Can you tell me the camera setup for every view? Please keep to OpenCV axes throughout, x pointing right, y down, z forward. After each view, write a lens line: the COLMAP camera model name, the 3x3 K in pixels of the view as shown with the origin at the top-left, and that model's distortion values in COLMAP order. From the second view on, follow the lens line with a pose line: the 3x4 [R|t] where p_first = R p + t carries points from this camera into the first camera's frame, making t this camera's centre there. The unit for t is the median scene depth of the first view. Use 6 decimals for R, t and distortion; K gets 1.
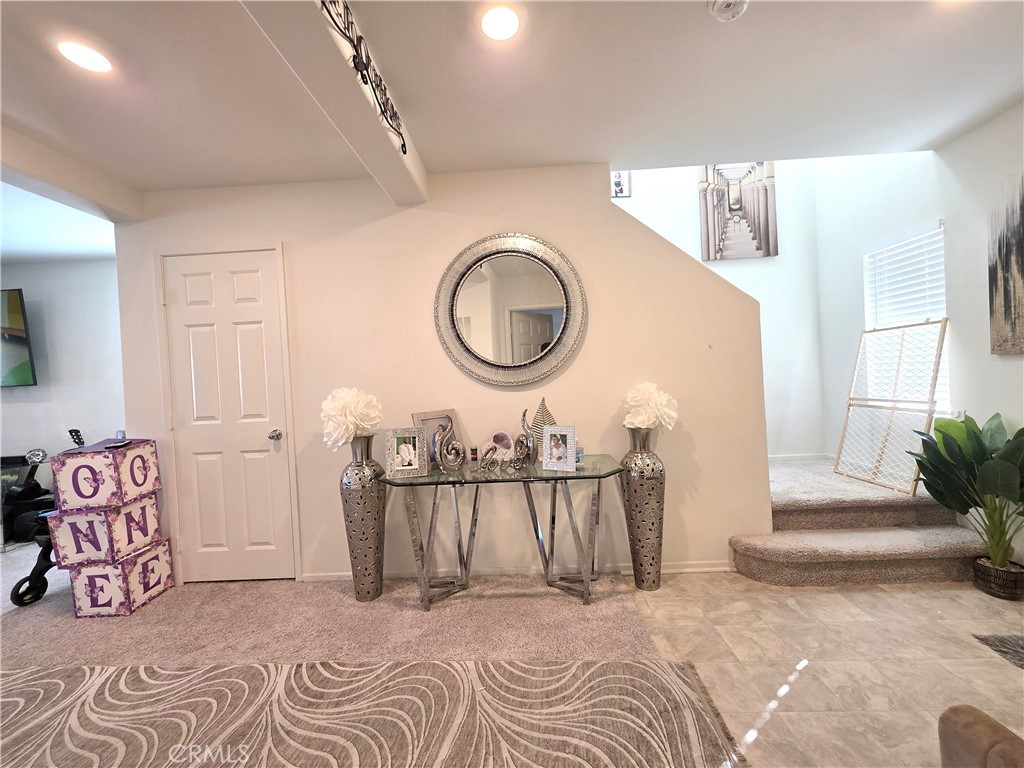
lens RADIAL K [[403.8, 0, 512.0], [0, 403.8, 384.0], [0, 0, 1]] dist [-0.006177, -0.000028]
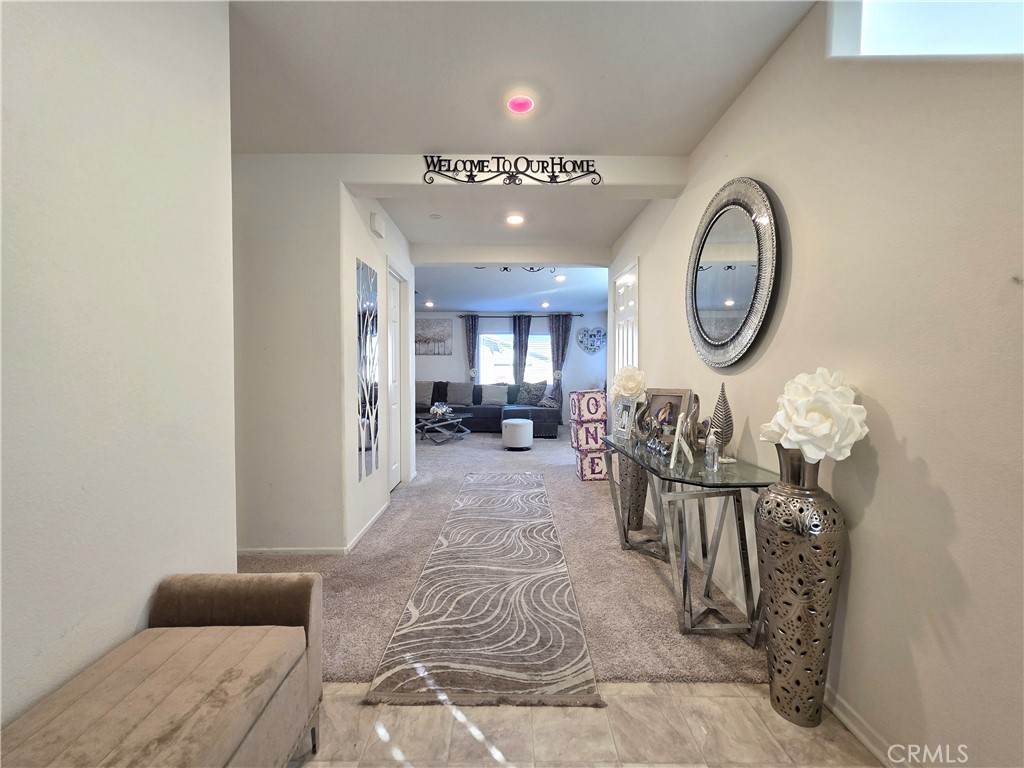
lens RADIAL K [[412.2, 0, 510.3], [0, 412.2, 381.0], [0, 0, 1]] dist [0.000251, 0.000165]
pose [[0.054047, 0.075263, -0.995698, 0.903924], [-0.025964, 0.996924, 0.073947, -0.020891], [0.998201, 0.021856, 0.055835, 0.549740]]
